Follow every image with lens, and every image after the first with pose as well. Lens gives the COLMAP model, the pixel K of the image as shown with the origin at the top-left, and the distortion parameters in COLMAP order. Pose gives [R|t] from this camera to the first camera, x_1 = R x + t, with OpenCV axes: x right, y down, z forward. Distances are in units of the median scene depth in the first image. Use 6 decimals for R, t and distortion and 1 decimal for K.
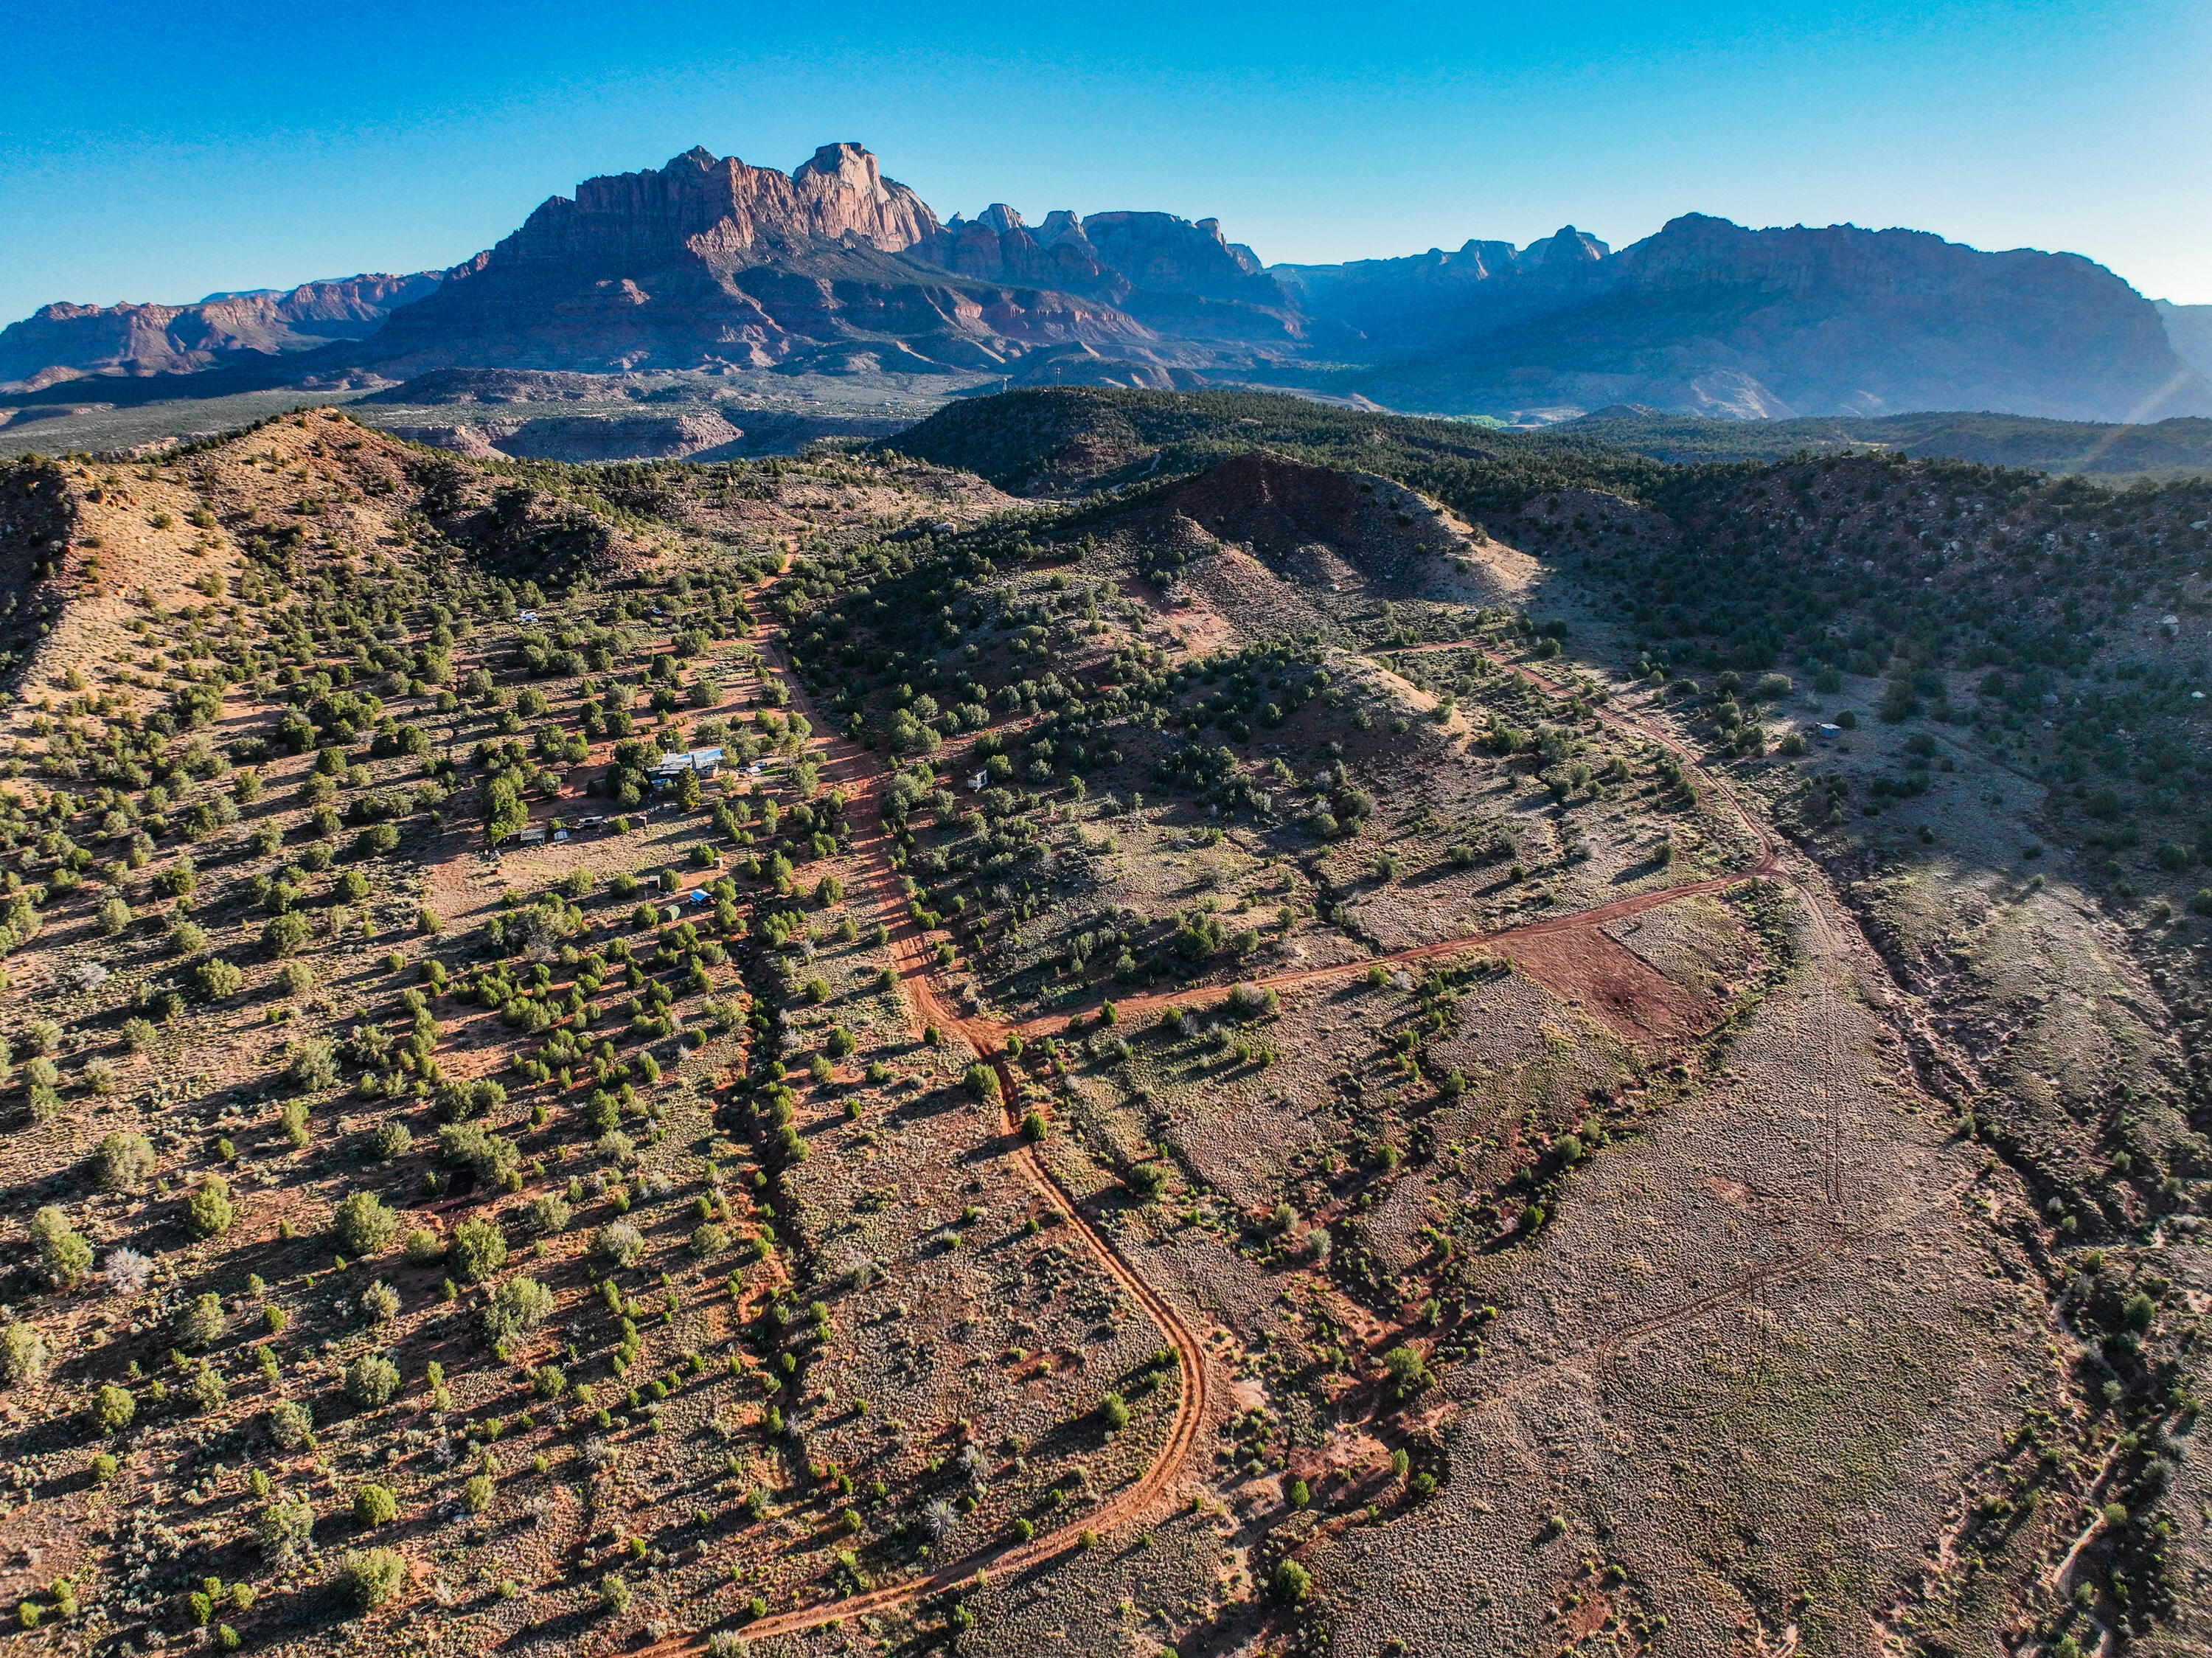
lens RADIAL K [[1383.7, 0, 1107.9], [0, 1383.7, 812.8], [0, 0, 1]] dist [-0.179063, 0.029279]
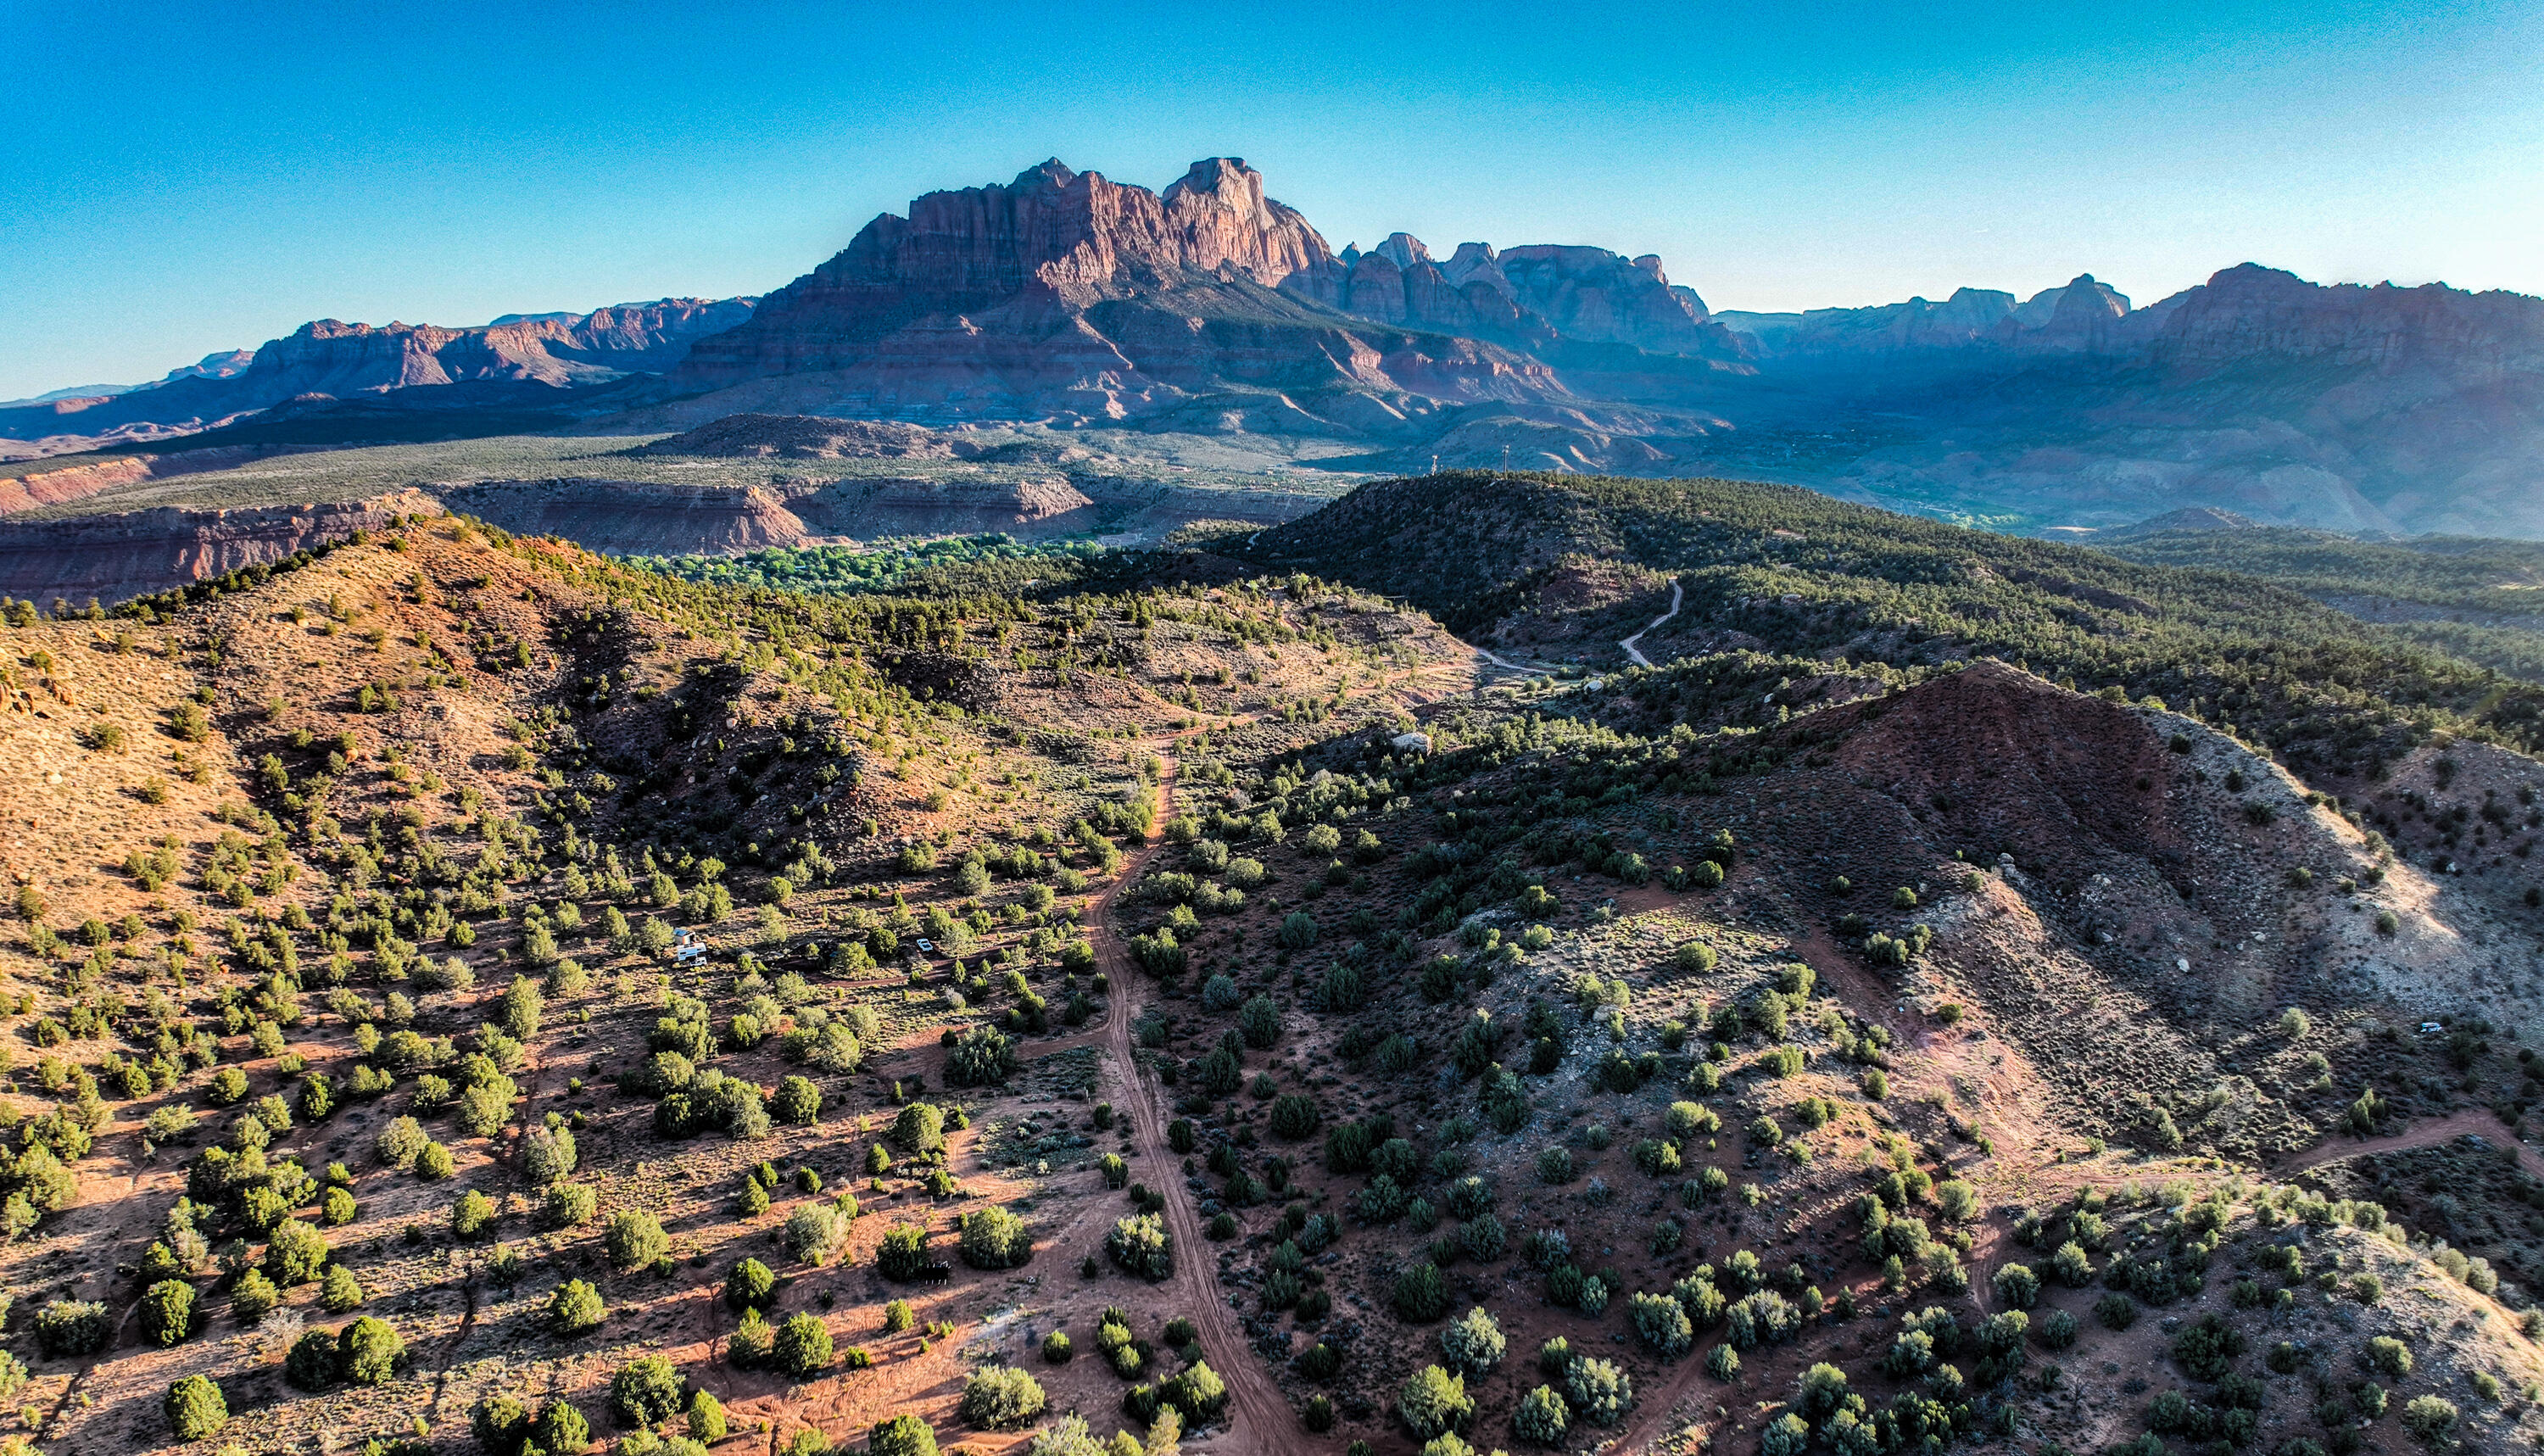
lens RADIAL K [[1588.9, 0, 1268.6], [0, 1588.9, 925.2], [0, 0, 1]] dist [-0.174084, 0.024929]
pose [[0.988911, 0.053038, -0.138717, -0.012806], [-0.053752, 0.998553, -0.001403, -0.019571], [0.138442, 0.008844, 0.990331, 0.046275]]
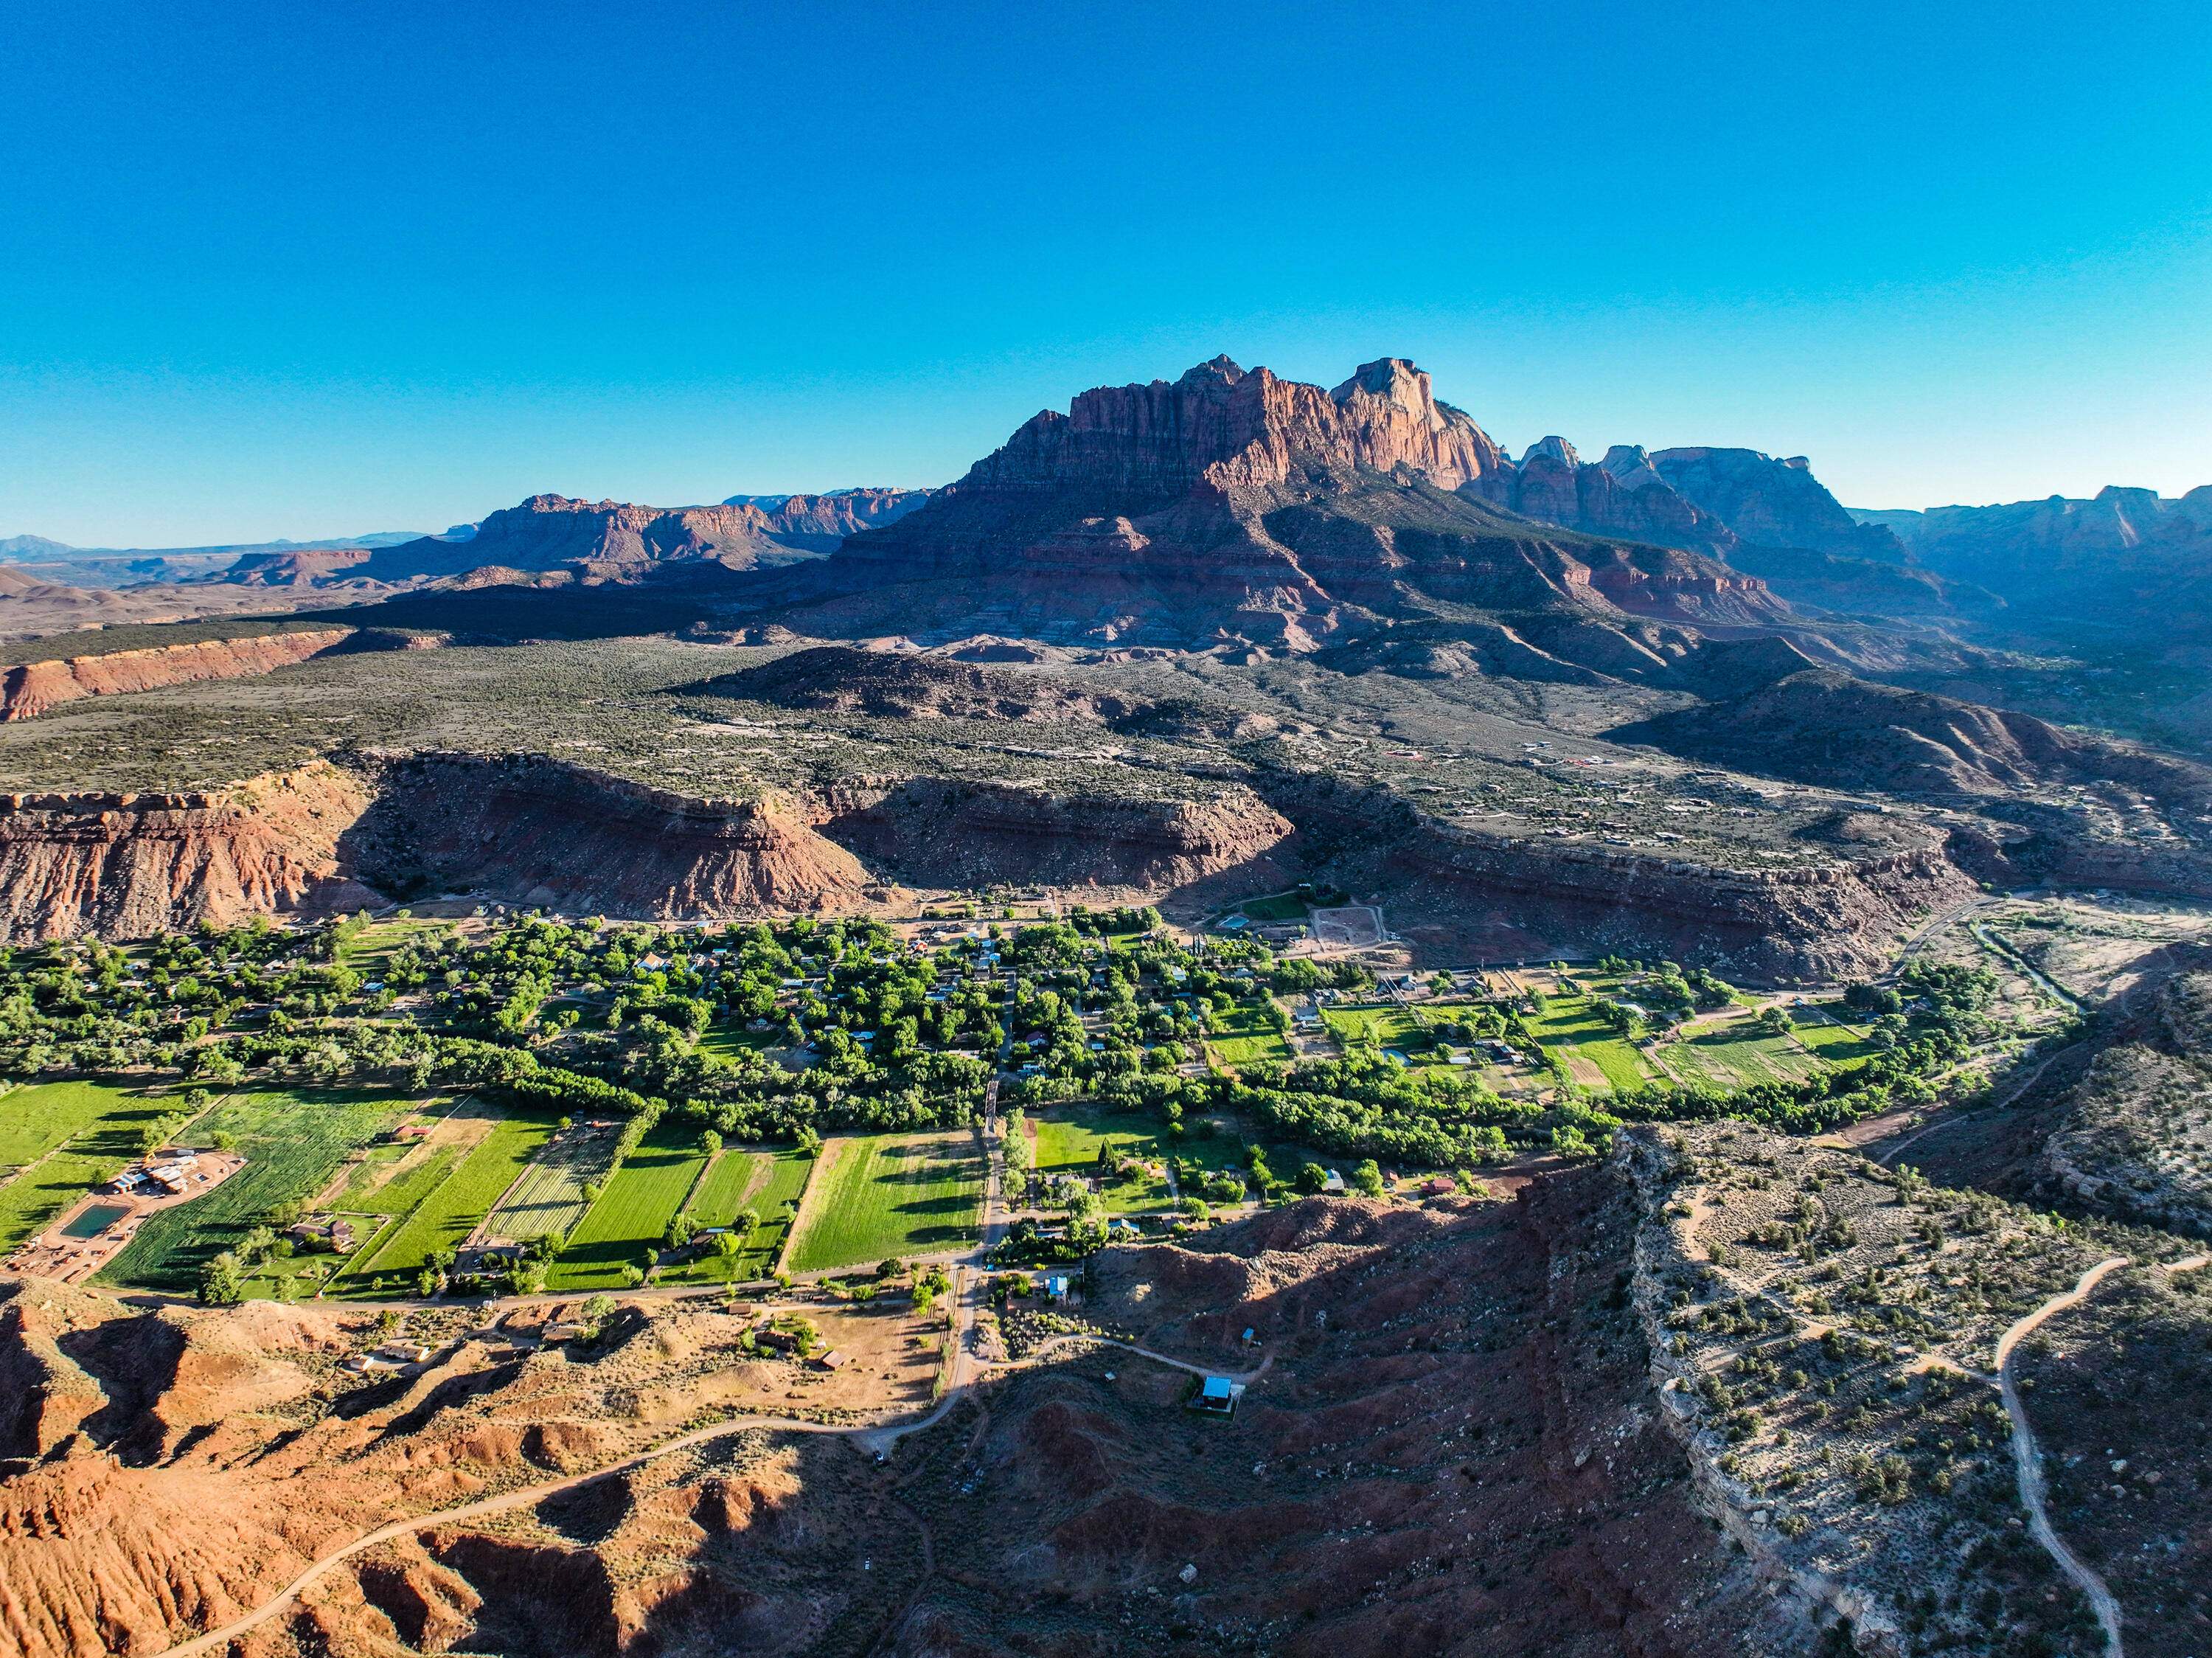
lens RADIAL K [[1370.0, 0, 1109.6], [0, 1370.0, 777.7], [0, 0, 1]] dist [-0.168319, 0.016148]
pose [[0.939770, 0.056516, -0.337103, -0.100292], [-0.117326, 0.979652, -0.162839, -0.130424], [0.321040, 0.192582, 0.927278, 0.298233]]
